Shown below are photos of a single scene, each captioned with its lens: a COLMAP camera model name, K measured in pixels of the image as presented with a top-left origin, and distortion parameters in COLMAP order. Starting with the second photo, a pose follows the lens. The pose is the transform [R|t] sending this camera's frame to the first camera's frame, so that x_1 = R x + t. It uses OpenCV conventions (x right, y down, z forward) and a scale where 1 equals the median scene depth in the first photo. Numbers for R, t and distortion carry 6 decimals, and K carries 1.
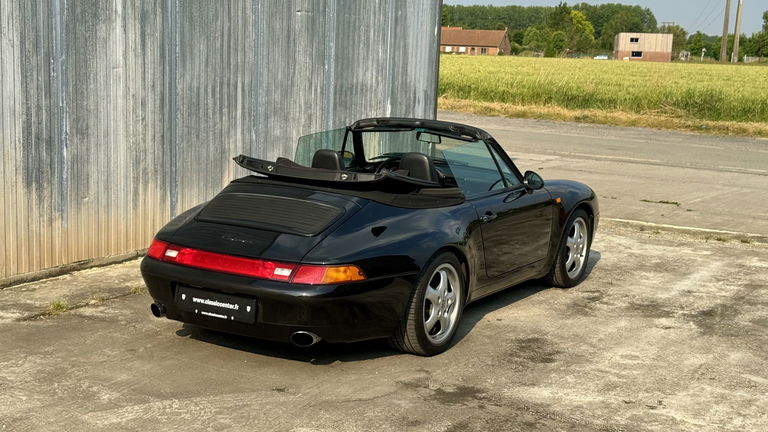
lens RADIAL K [[1084.5, 0, 383.8], [0, 1084.5, 216.0], [0, 0, 1]] dist [0.078974, 0.000000]
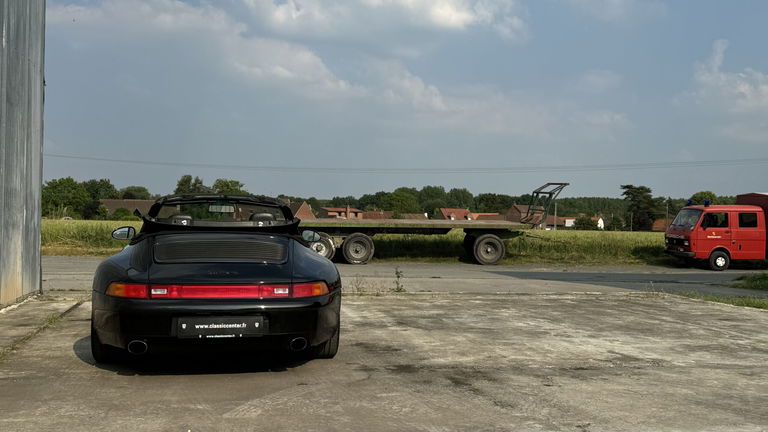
lens RADIAL K [[854.5, 0, 384.0], [0, 854.5, 216.6], [0, 0, 1]] dist [0.012942, 0.000000]
pose [[0.750164, -0.026756, 0.660710, -0.629796], [0.121428, 0.987764, -0.097868, 0.076016], [-0.650007, 0.153646, 0.744234, 0.190201]]
